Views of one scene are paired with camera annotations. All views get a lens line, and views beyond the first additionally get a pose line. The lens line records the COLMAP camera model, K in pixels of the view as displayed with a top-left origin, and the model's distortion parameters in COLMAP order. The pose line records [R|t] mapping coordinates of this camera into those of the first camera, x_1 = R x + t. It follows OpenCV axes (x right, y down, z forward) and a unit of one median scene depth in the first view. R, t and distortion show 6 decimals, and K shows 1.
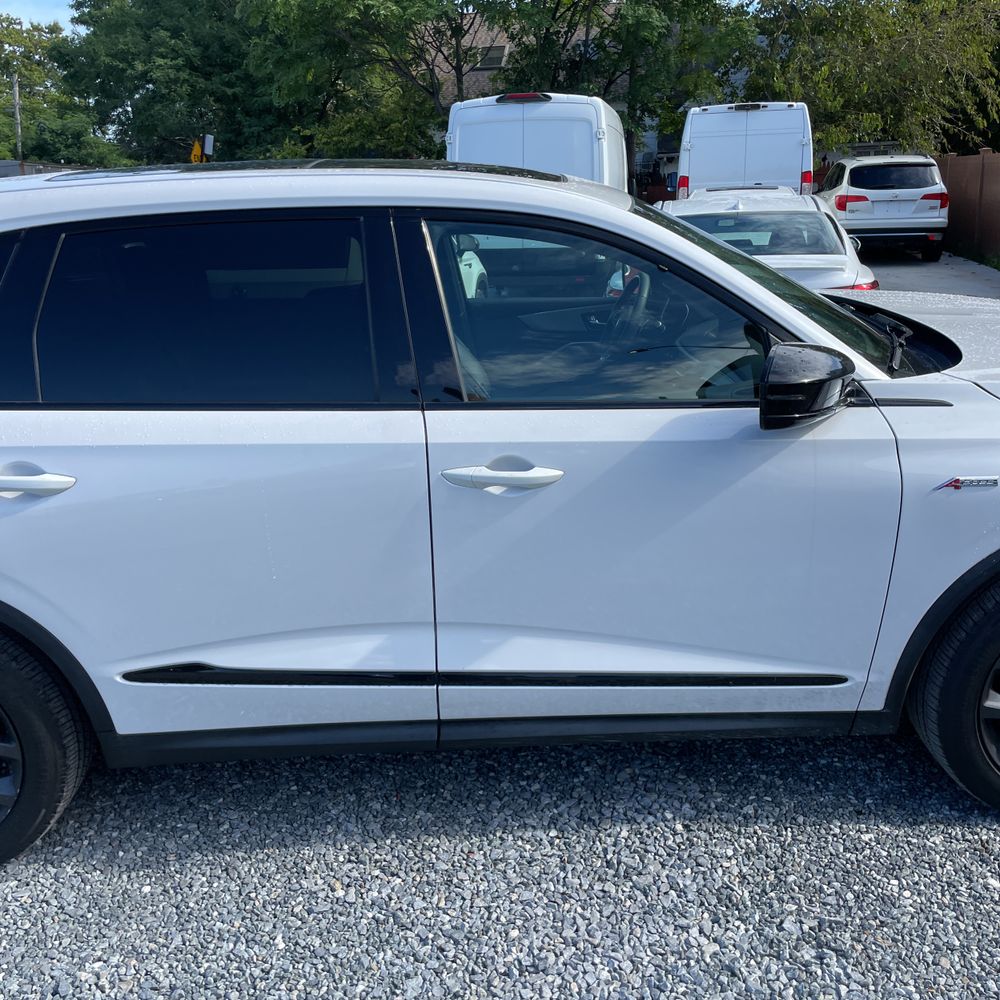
lens RADIAL K [[1025.1, 0, 498.7], [0, 1025.1, 498.0], [0, 0, 1]] dist [0.005069, 0.000000]
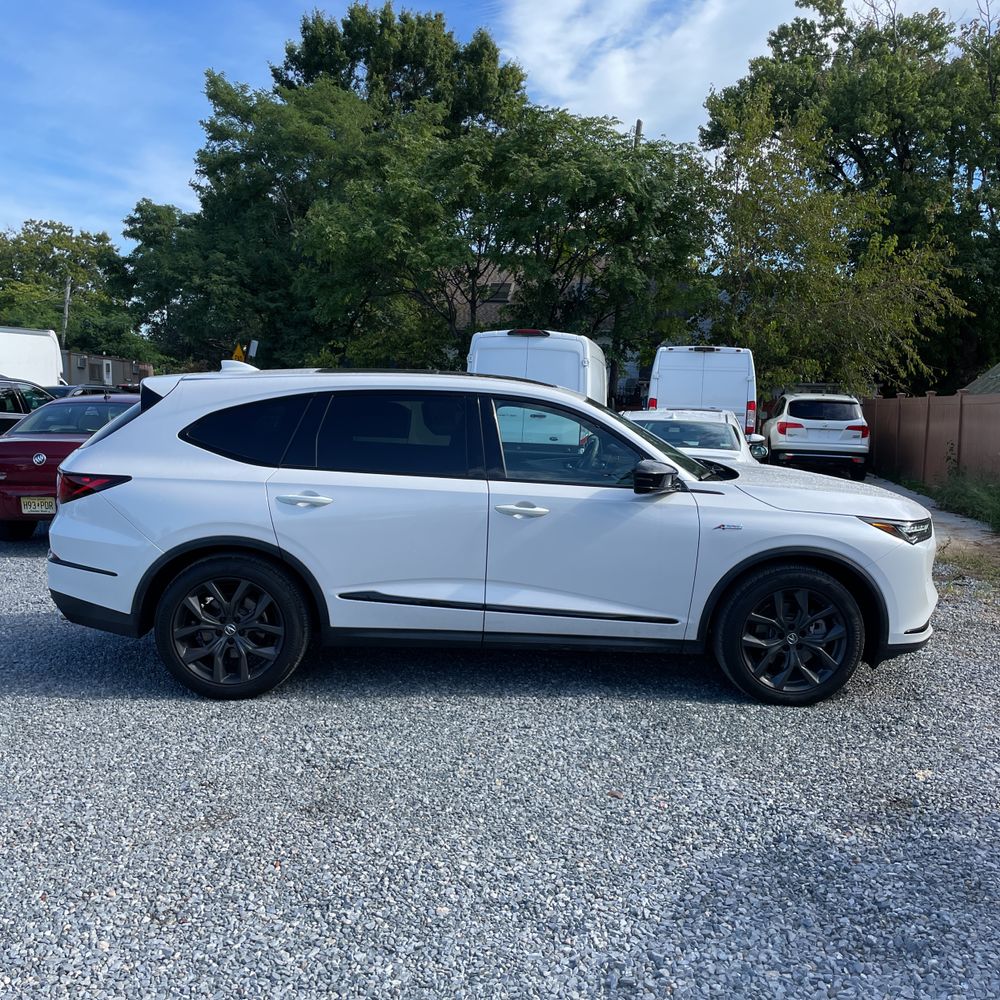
lens RADIAL K [[1025.1, 0, 500.4], [0, 1025.1, 494.1], [0, 0, 1]] dist [0.005069, 0.000000]
pose [[0.997957, 0.062734, 0.012122, -0.008029], [-0.058955, 0.977224, -0.203854, 0.044550], [-0.024634, 0.202723, 0.978926, -0.132380]]
